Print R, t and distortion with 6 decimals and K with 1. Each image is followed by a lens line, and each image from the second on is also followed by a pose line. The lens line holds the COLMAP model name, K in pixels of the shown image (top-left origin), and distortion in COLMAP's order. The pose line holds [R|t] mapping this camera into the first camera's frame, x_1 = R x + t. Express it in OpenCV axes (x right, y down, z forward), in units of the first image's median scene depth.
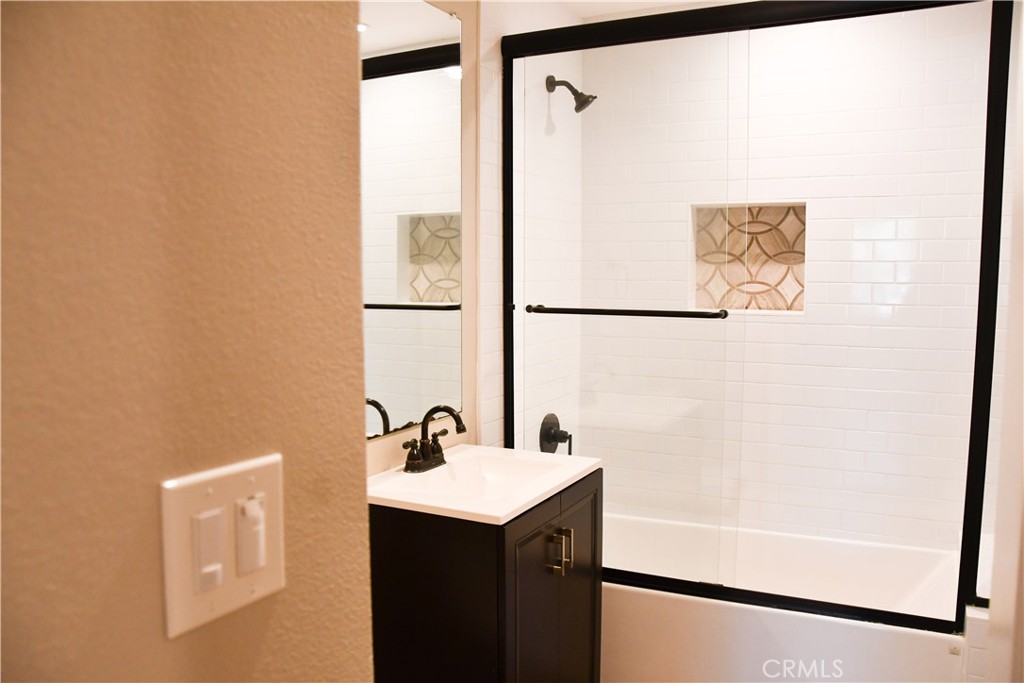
lens RADIAL K [[819.0, 0, 512.0], [0, 819.0, 341.5], [0, 0, 1]] dist [0.001827, 0.000106]
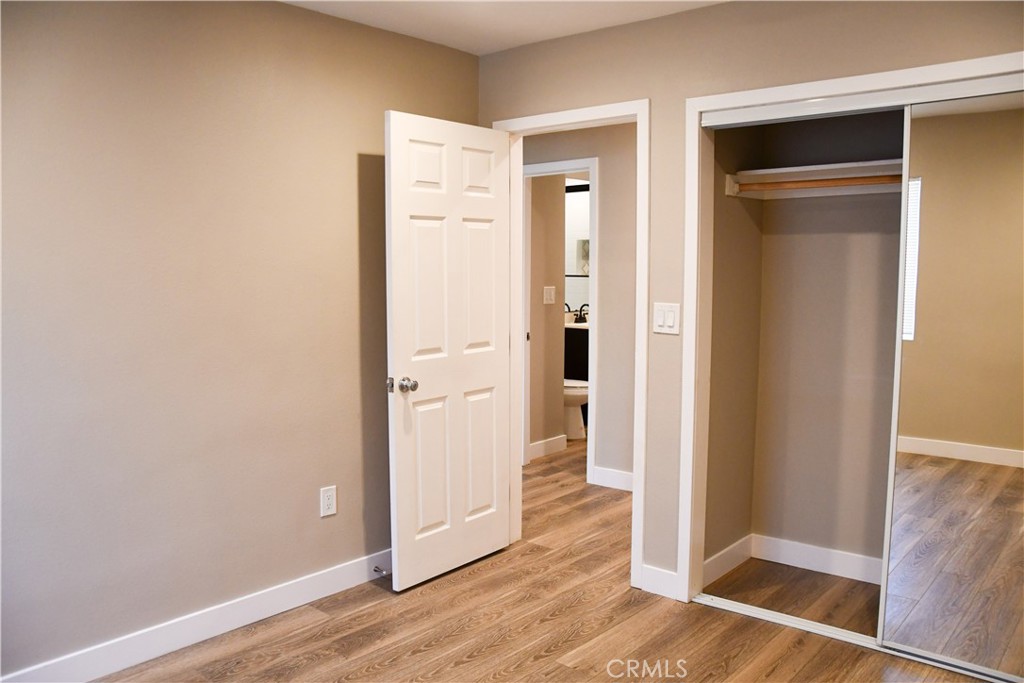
lens RADIAL K [[819.0, 0, 512.0], [0, 819.0, 341.5], [0, 0, 1]] dist [0.001827, 0.000106]
pose [[0.972384, 0.020653, -0.232470, 0.390435], [-0.016757, 0.999684, 0.018722, 0.167582], [0.232783, -0.014309, 0.972423, -2.257951]]
